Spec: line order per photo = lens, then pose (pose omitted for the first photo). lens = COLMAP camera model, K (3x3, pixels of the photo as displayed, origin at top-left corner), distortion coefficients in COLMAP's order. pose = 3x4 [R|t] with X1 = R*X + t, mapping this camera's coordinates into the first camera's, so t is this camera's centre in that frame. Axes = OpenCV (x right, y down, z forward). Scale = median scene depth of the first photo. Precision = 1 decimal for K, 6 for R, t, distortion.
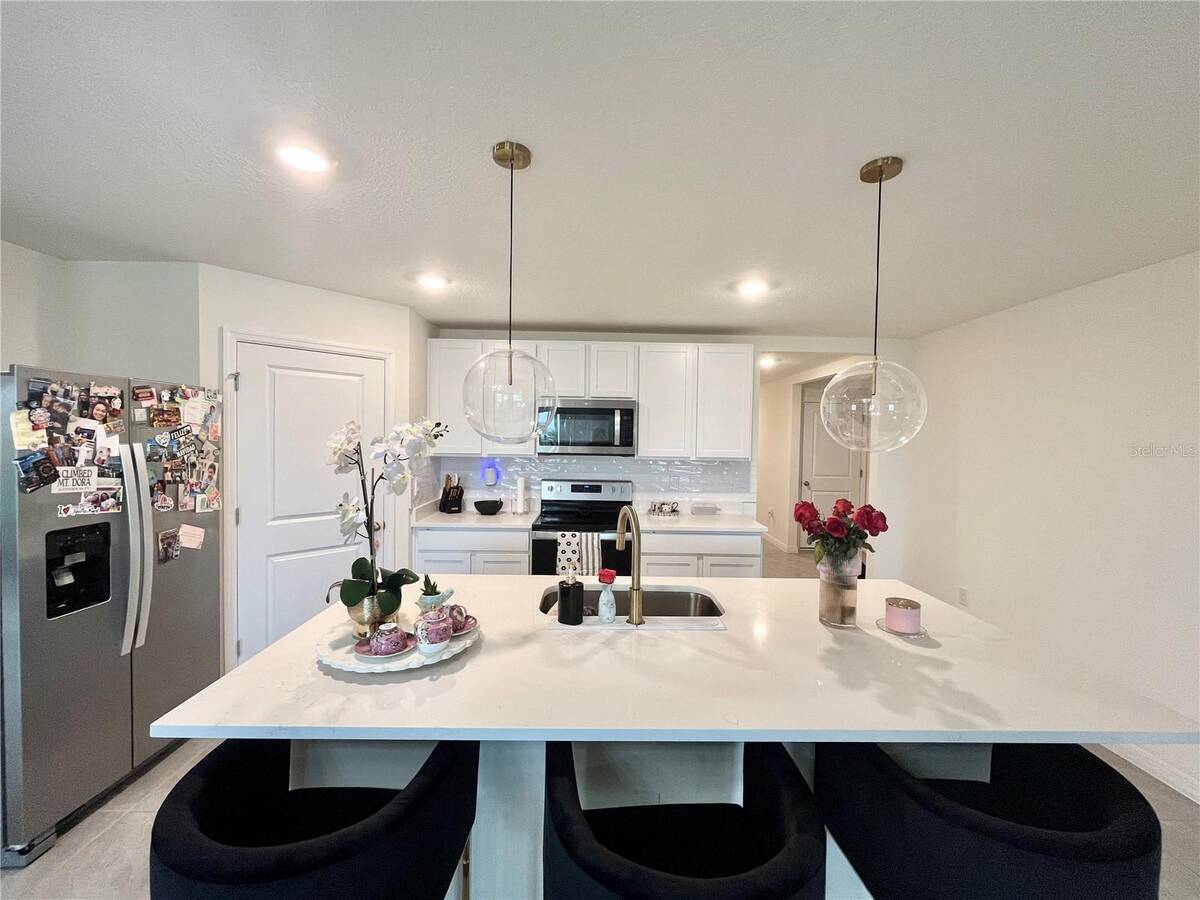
lens RADIAL K [[486.8, 0, 599.3], [0, 486.8, 450.6], [0, 0, 1]] dist [-0.003078, -0.000362]
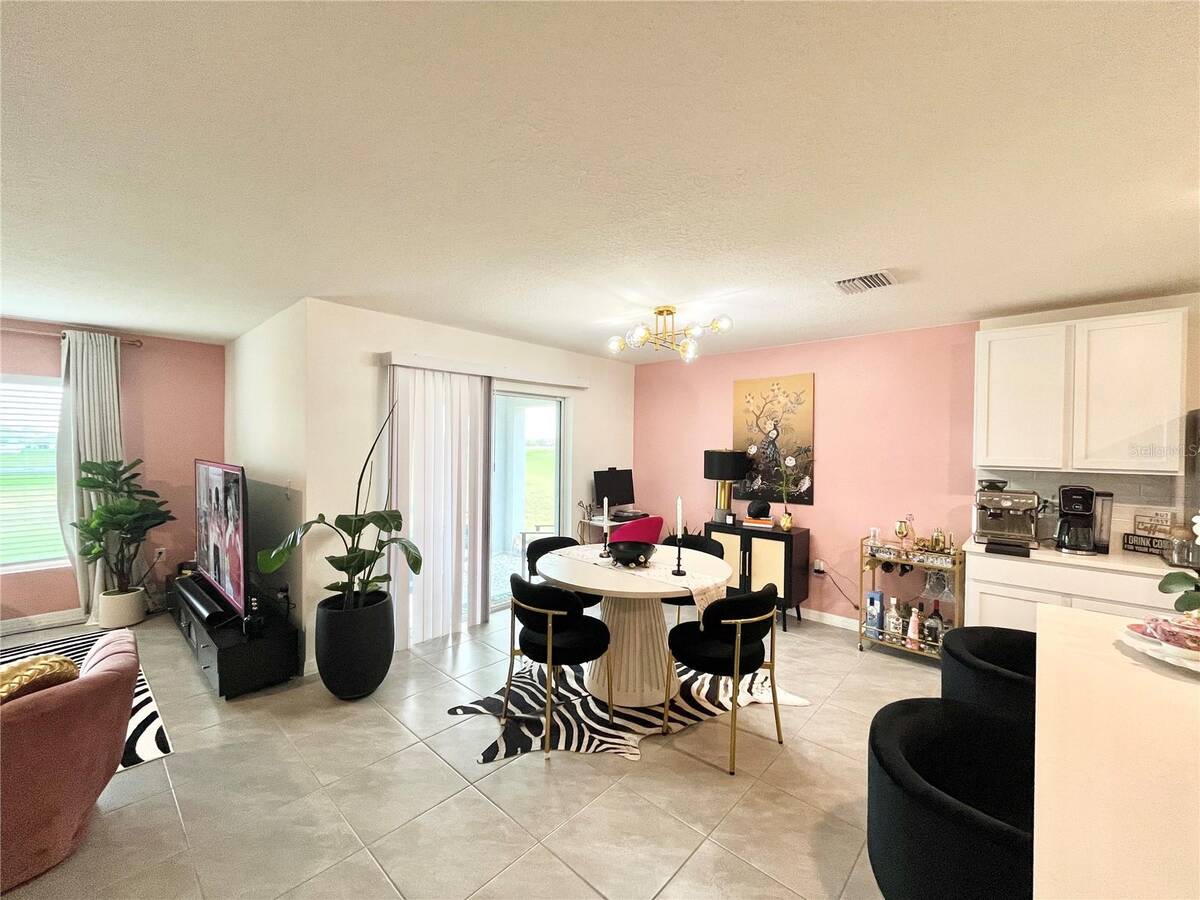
lens RADIAL K [[486.8, 0, 598.8], [0, 486.8, 450.0], [0, 0, 1]] dist [-0.003078, -0.000362]
pose [[-0.682081, -0.015110, -0.731120, 0.805041], [-0.045662, 0.998716, 0.021958, 0.019635], [0.729849, 0.048362, -0.681895, 0.541603]]
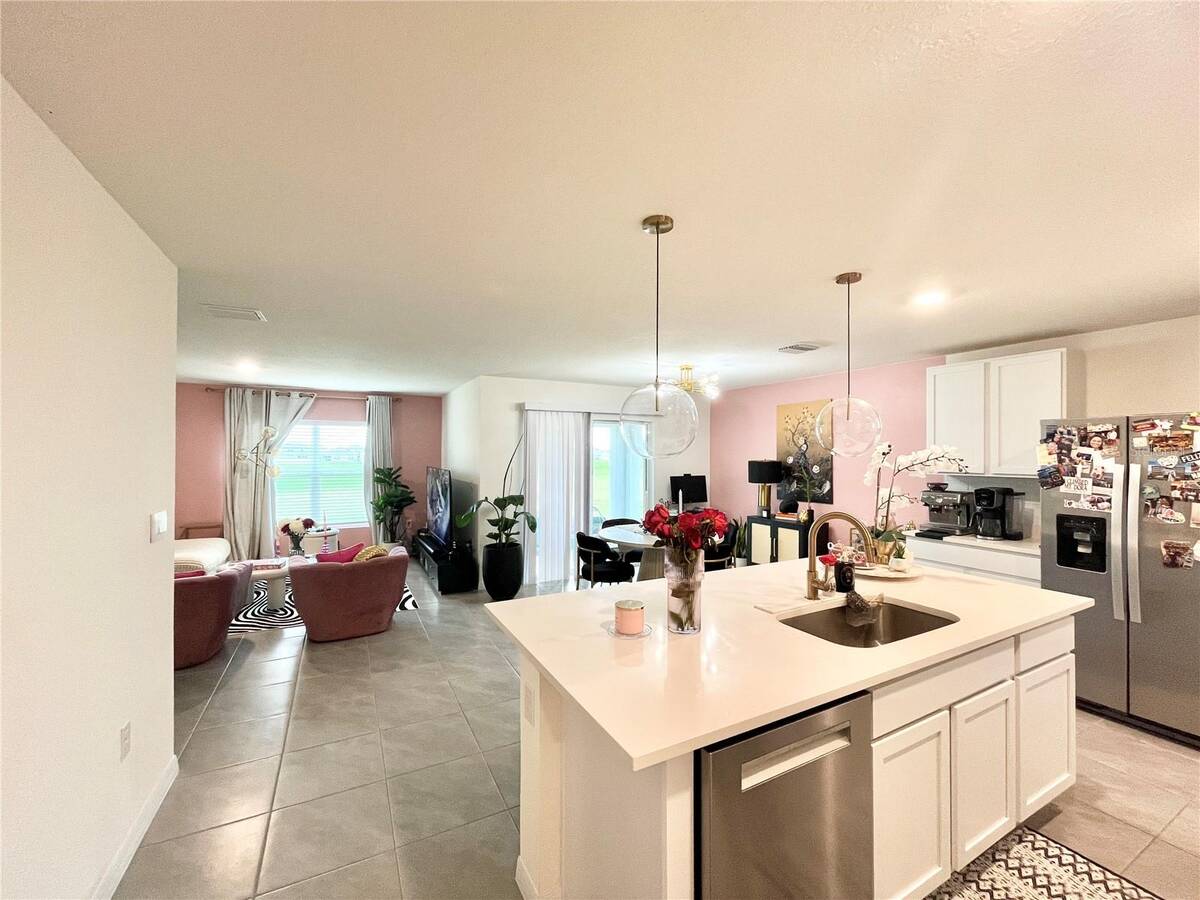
lens RADIAL K [[486.8, 0, 598.0], [0, 486.8, 449.4], [0, 0, 1]] dist [-0.003078, -0.000362]
pose [[-0.889189, -0.023724, -0.456924, 0.975630], [-0.032691, 0.999397, 0.011728, -0.024425], [0.456370, 0.025366, -0.889428, 1.570216]]
